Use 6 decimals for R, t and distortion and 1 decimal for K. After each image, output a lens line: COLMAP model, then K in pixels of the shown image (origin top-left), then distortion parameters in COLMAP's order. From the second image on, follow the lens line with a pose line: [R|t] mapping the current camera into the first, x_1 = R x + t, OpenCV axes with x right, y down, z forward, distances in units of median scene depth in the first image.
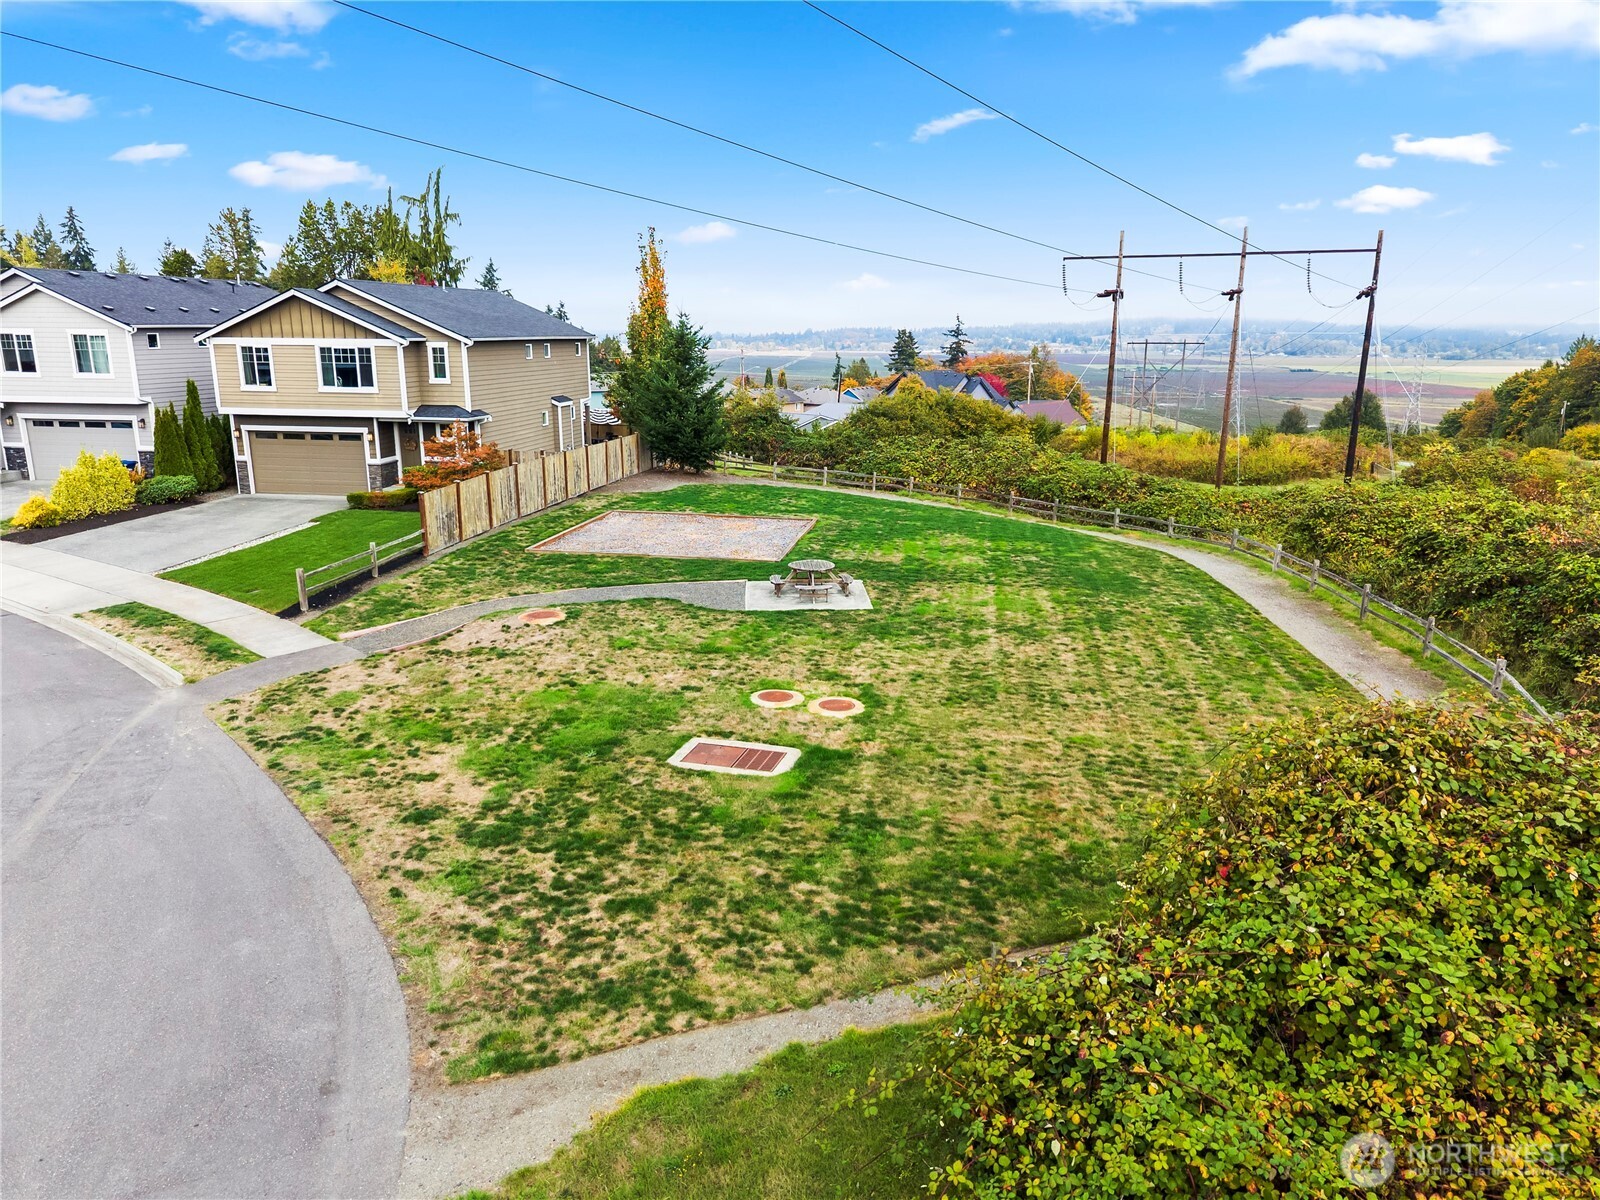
lens RADIAL K [[1077.2, 0, 800.0], [0, 1077.2, 600.0], [0, 0, 1]] dist [0.037051, -0.047408]
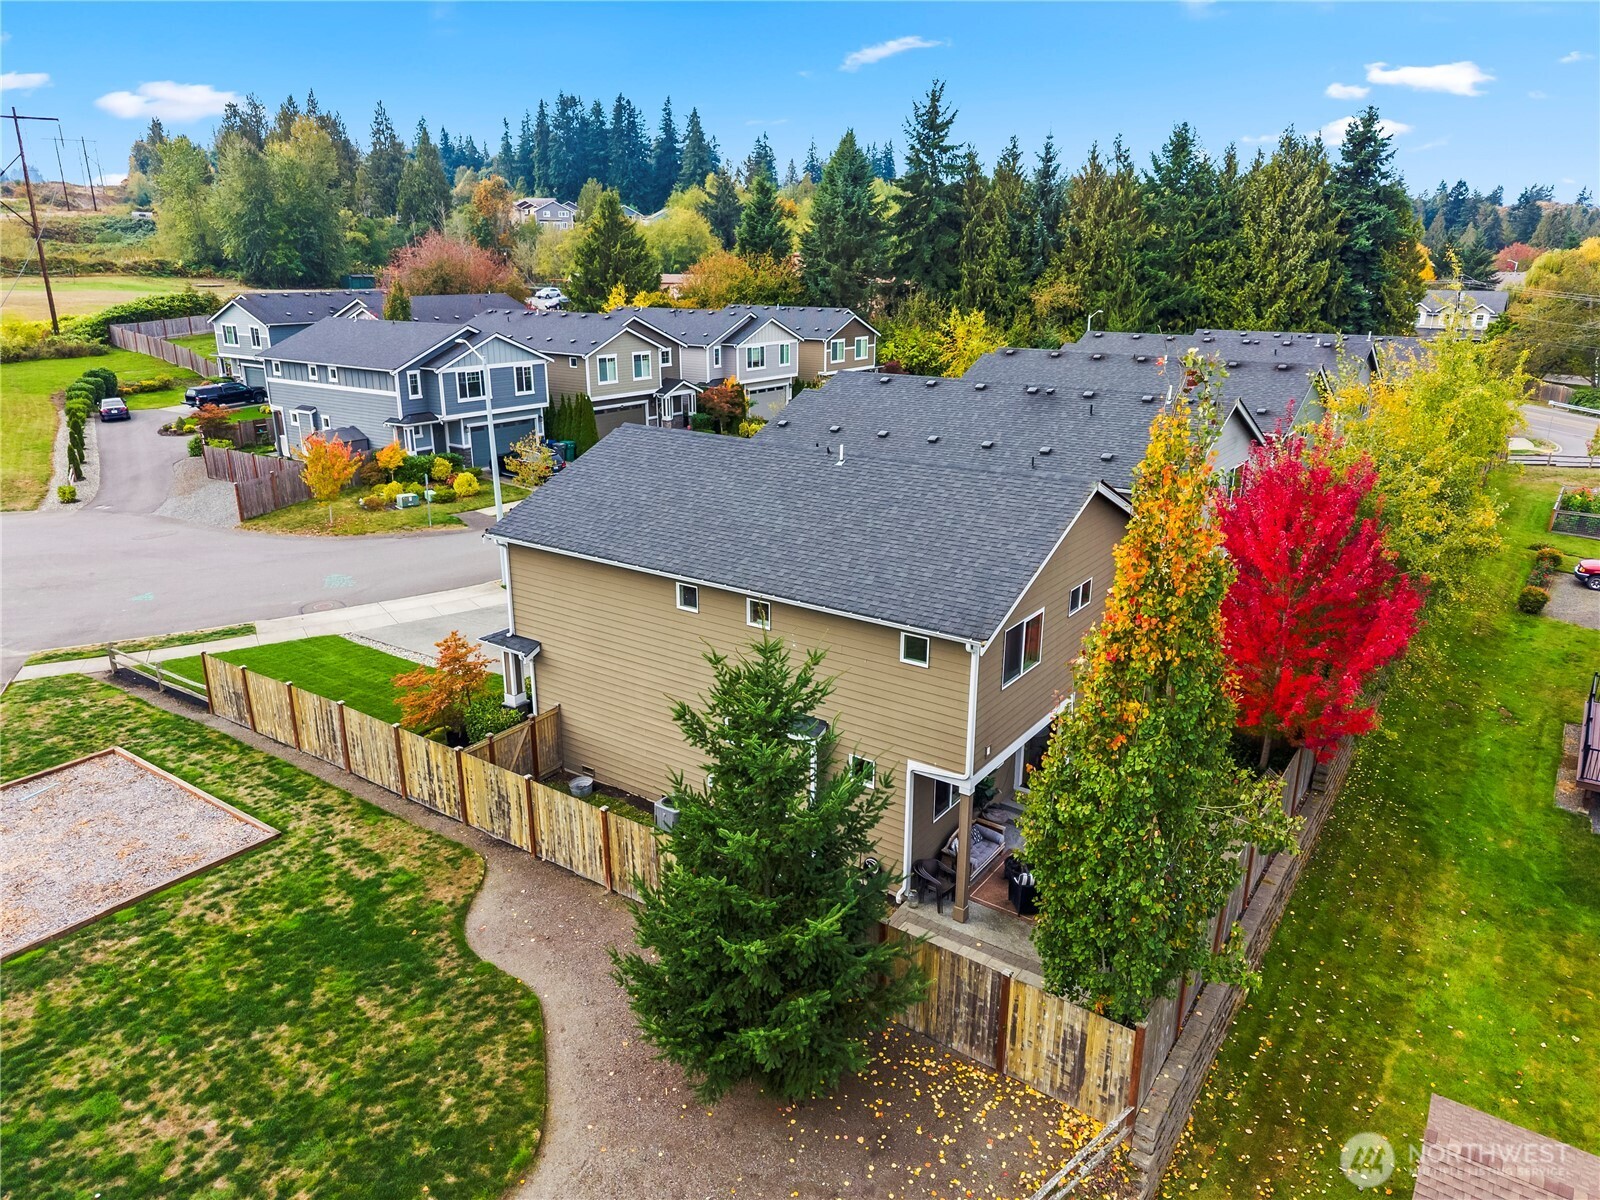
lens RADIAL K [[1077.2, 0, 800.0], [0, 1077.2, 600.0], [0, 0, 1]] dist [0.037051, -0.047408]
pose [[-0.430846, 0.270235, -0.861014, 0.373409], [-0.217119, 0.895043, 0.389560, -0.977239], [0.875917, 0.354783, -0.326953, 2.723485]]
